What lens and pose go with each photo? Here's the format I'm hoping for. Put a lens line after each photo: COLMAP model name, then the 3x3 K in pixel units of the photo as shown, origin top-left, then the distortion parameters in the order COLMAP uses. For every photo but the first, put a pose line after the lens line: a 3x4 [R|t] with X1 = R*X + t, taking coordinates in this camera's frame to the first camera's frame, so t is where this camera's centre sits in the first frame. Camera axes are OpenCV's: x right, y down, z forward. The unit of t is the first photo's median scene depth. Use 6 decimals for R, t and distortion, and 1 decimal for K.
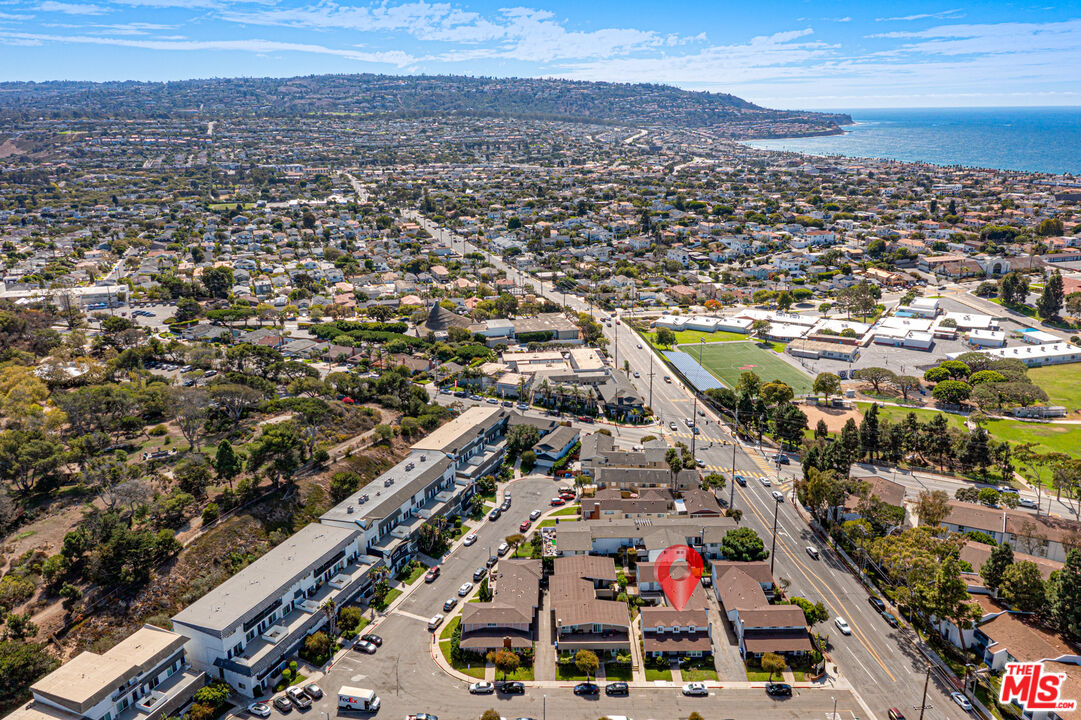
lens RADIAL K [[858.2, 0, 540.5], [0, 858.2, 360.0], [0, 0, 1]] dist [-0.000377, -0.006167]
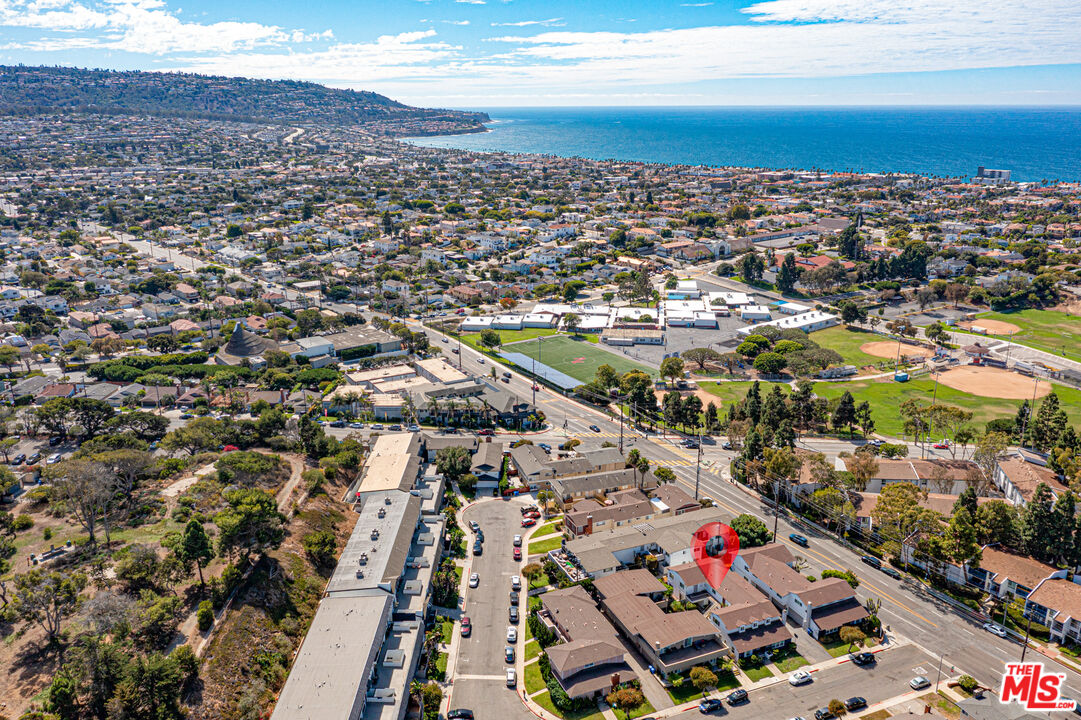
lens RADIAL K [[854.1, 0, 540.5], [0, 854.1, 360.0], [0, 0, 1]] dist [-0.007205, 0.005650]
pose [[0.917696, -0.106137, 0.382843, -0.153631], [0.104679, 0.994199, 0.024704, -0.017717], [-0.383244, 0.017405, 0.923483, 0.057489]]
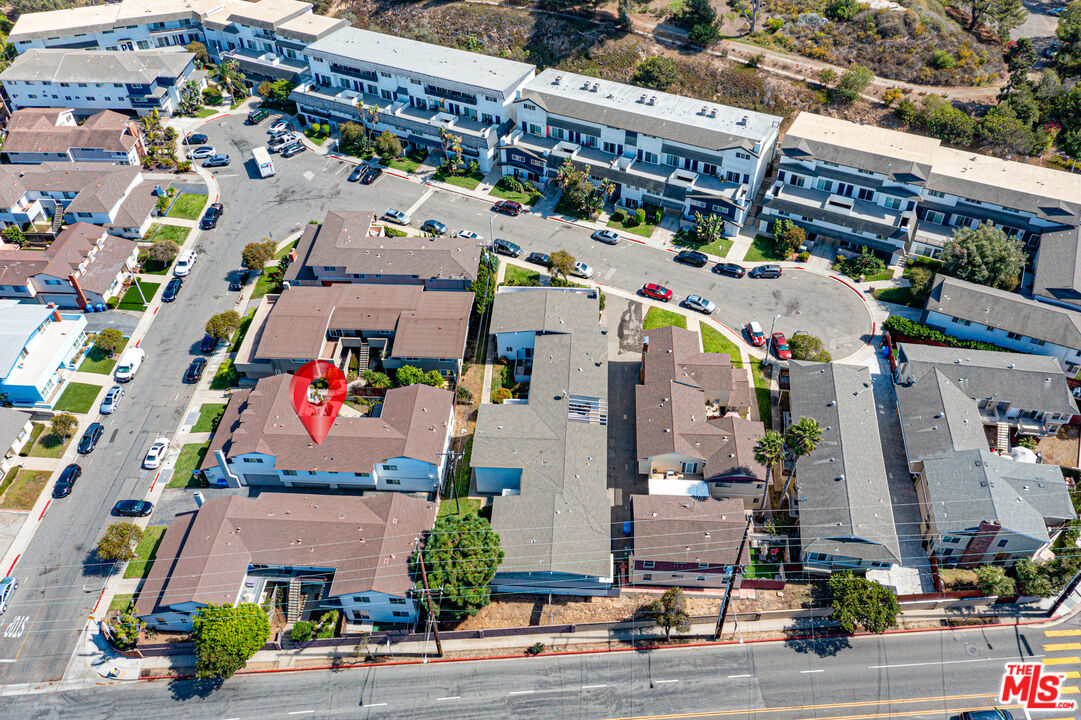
lens RADIAL K [[854.1, 0, 540.5], [0, 854.1, 360.0], [0, 0, 1]] dist [-0.007205, 0.005650]
pose [[-0.061469, 0.710336, -0.701174, 0.196145], [-0.259019, 0.667082, 0.698506, -0.072882], [0.963914, 0.224554, 0.142985, 0.398111]]
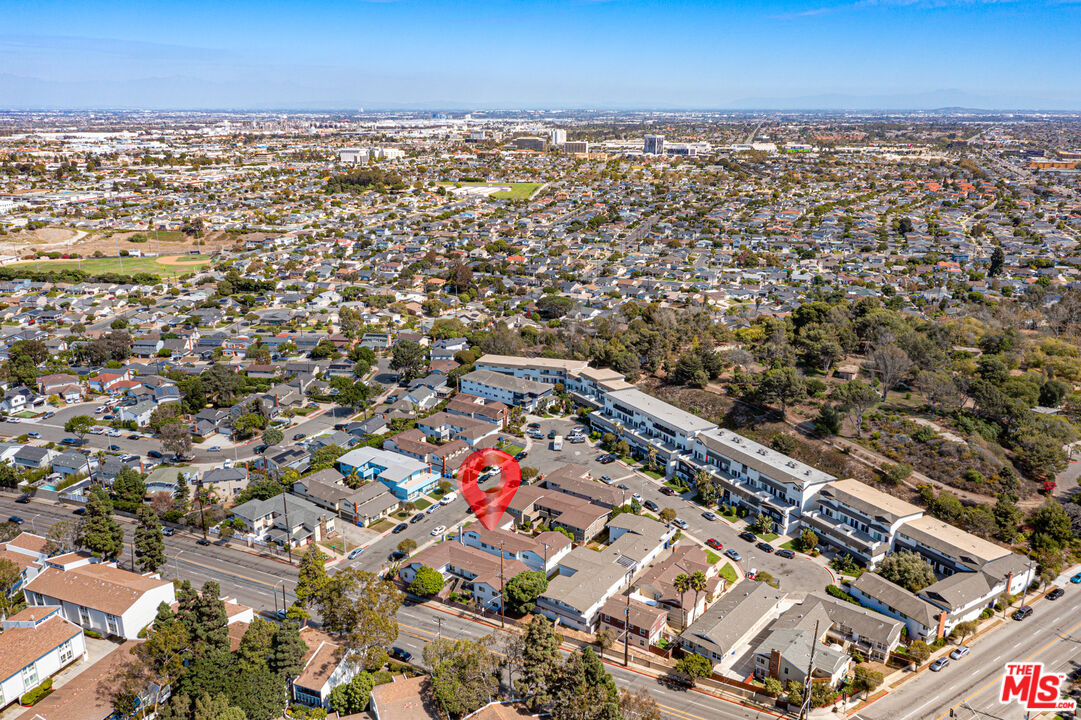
lens RADIAL K [[854.1, 0, 540.5], [0, 854.1, 360.0], [0, 0, 1]] dist [-0.007205, 0.005650]
pose [[-0.568009, 0.256719, -0.781960, 0.377429], [-0.220041, 0.868152, 0.444852, -0.178919], [0.793062, 0.424743, -0.436630, 0.550471]]
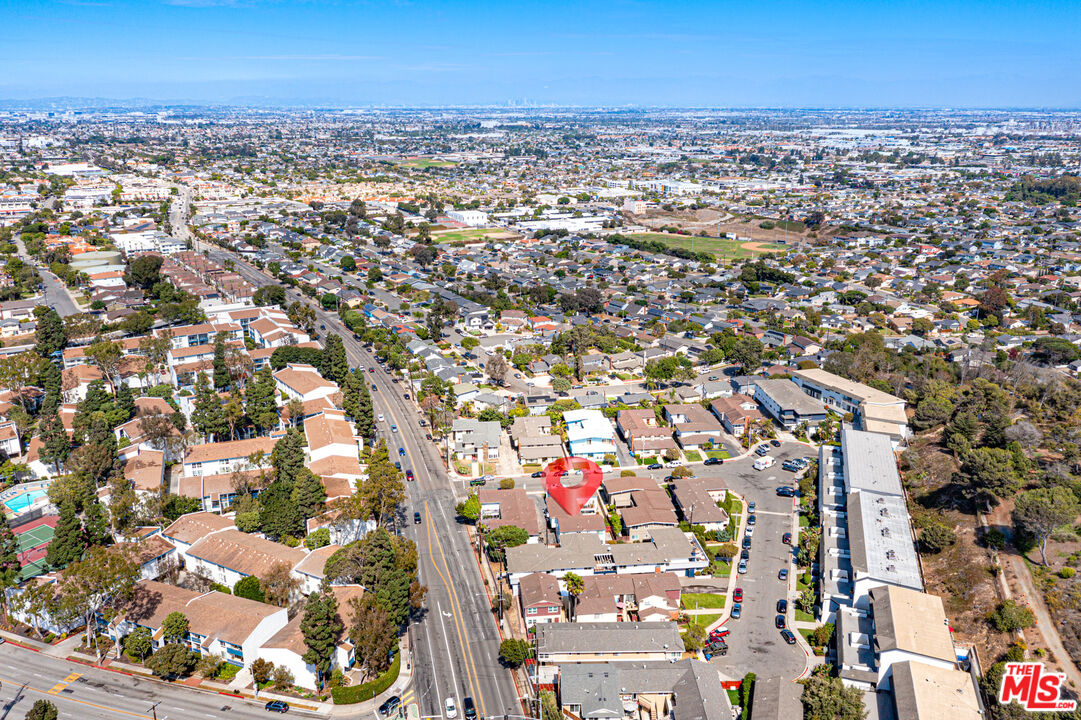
lens RADIAL K [[854.1, 0, 540.5], [0, 854.1, 360.0], [0, 0, 1]] dist [-0.007205, 0.005650]
pose [[-0.993643, 0.057109, -0.097012, 0.119070], [-0.005050, 0.838287, 0.545206, -0.226506], [0.112461, 0.542230, -0.832670, 0.734814]]
